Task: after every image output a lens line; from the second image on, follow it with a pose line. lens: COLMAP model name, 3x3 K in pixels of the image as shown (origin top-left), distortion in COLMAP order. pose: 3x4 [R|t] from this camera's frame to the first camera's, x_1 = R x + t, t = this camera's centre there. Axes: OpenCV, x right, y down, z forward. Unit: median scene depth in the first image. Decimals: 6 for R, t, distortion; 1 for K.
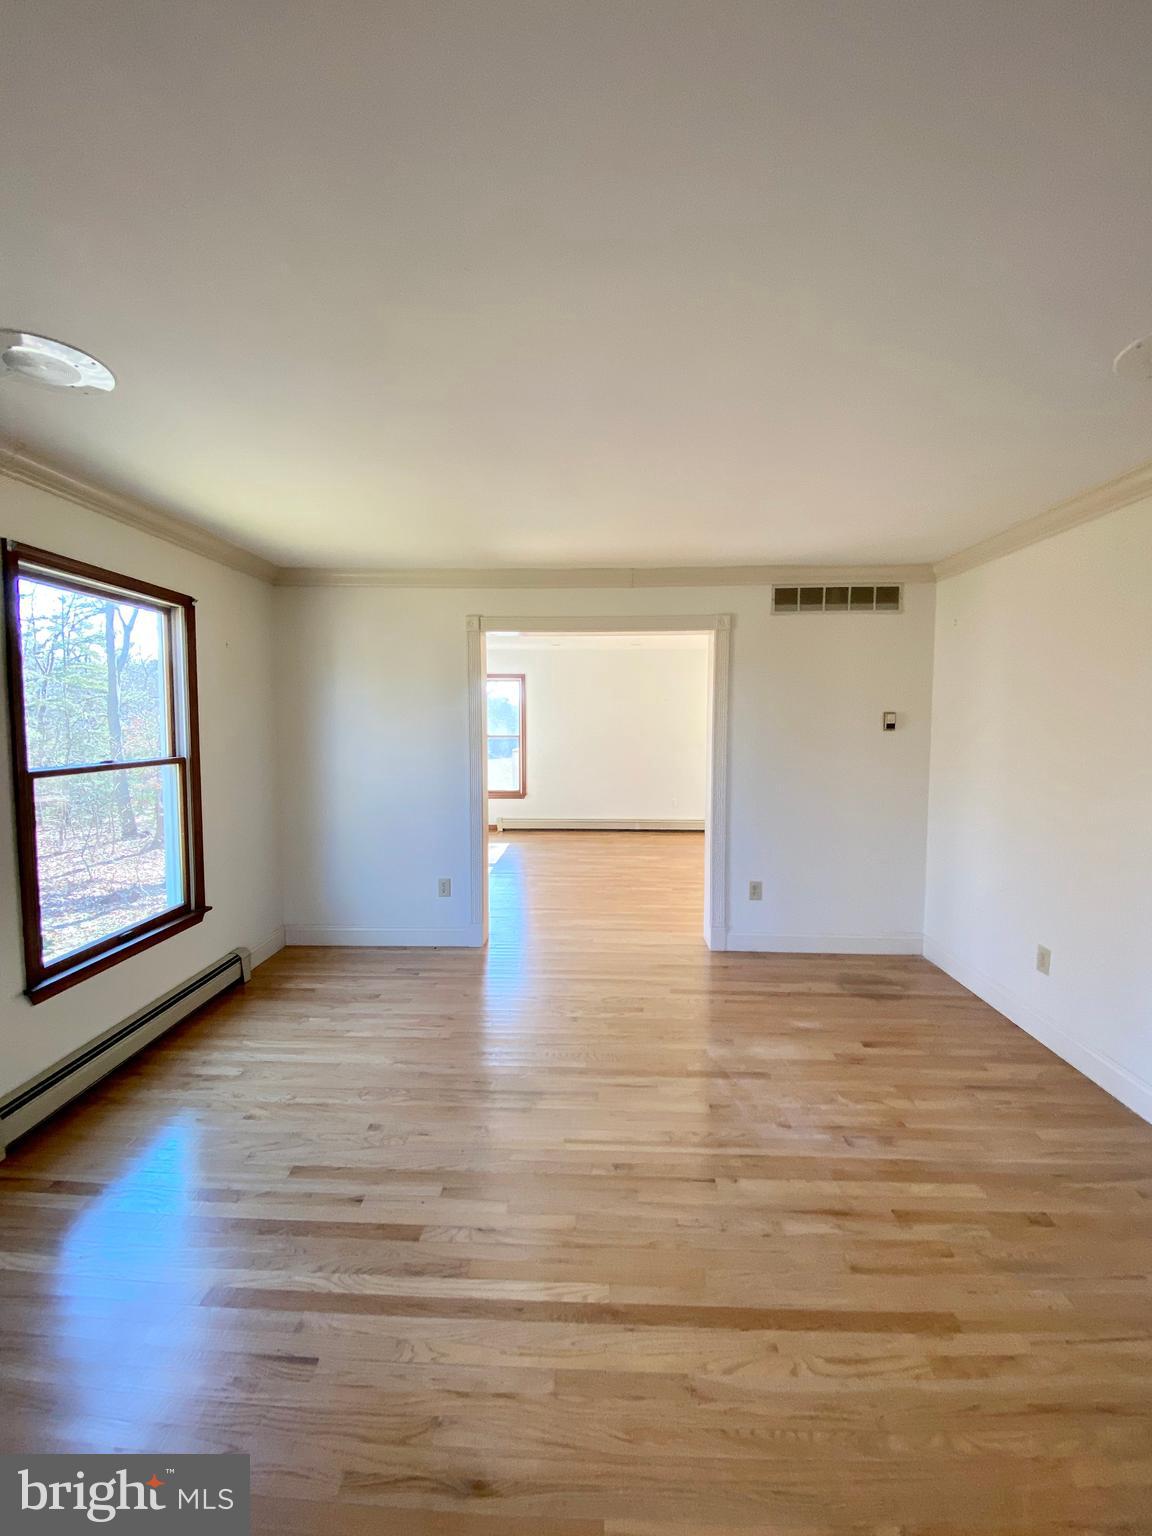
lens RADIAL K [[622.9, 0, 576.0], [0, 622.9, 768.0], [0, 0, 1]] dist [0.020369, -0.022196]
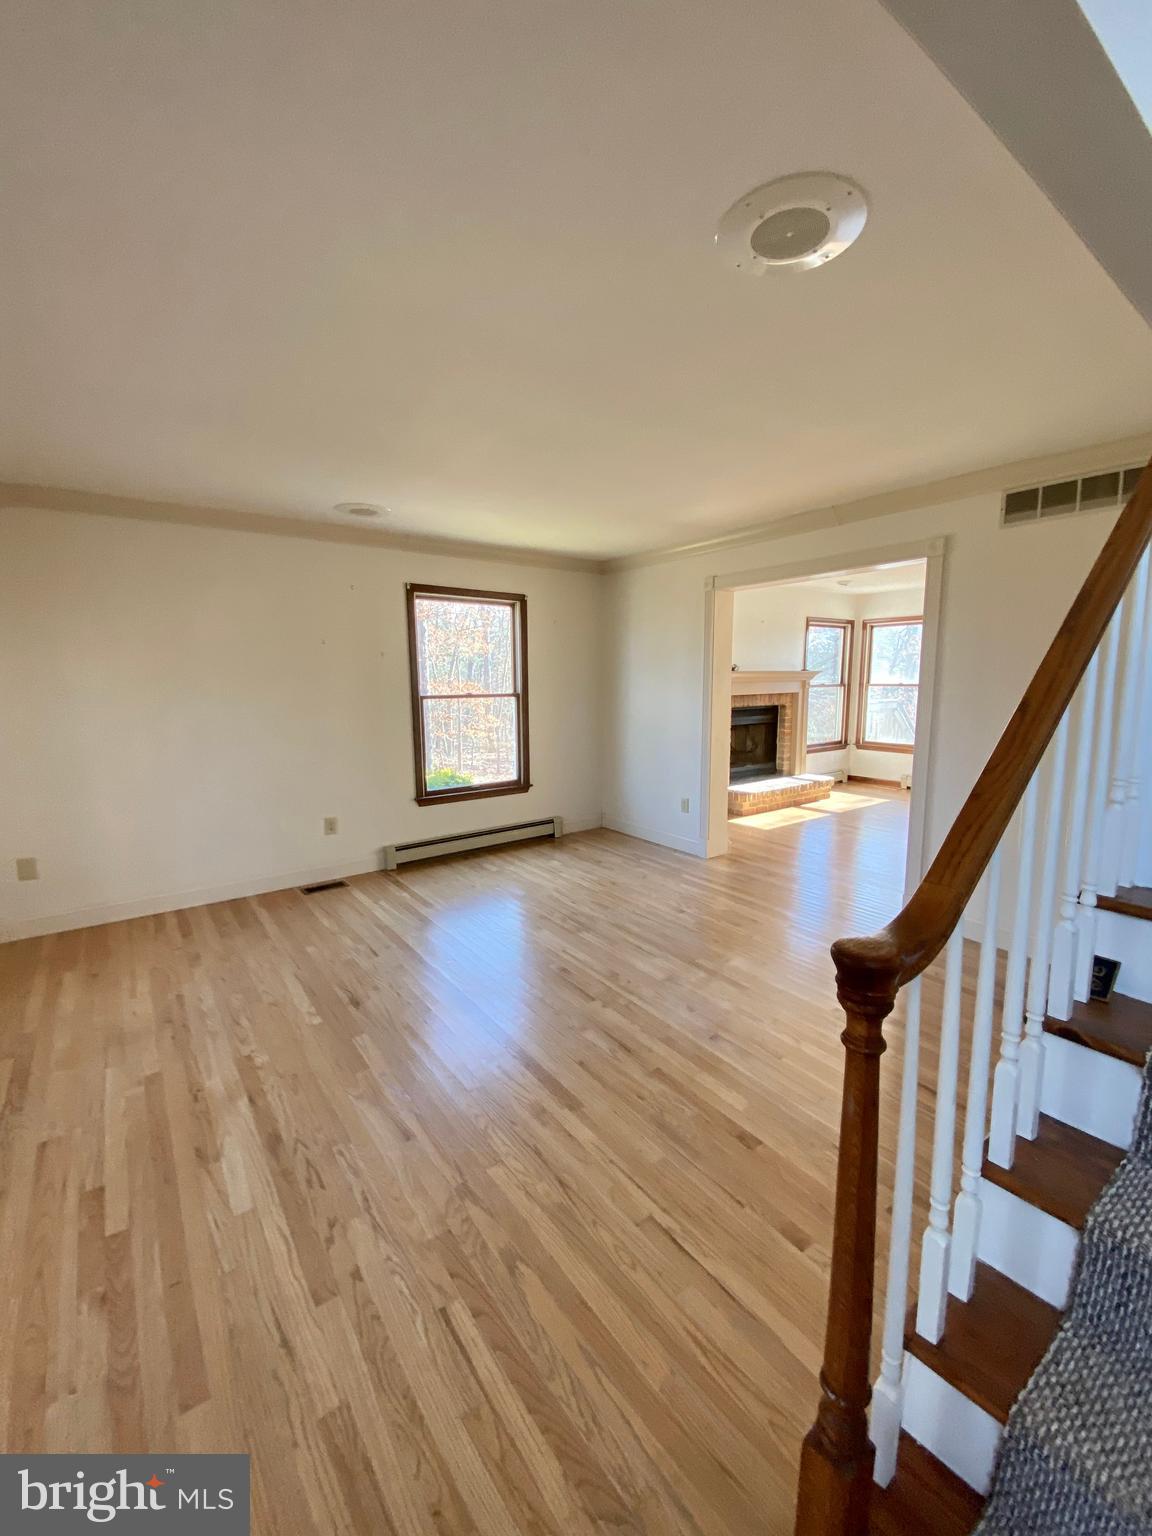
lens RADIAL K [[616.1, 0, 576.2], [0, 616.1, 765.3], [0, 0, 1]] dist [0.035890, -0.028742]
pose [[0.622883, 0.107120, -0.774946, 0.791175], [-0.047189, 0.993922, 0.099459, 0.004114], [0.780890, -0.025383, 0.624152, 0.080519]]
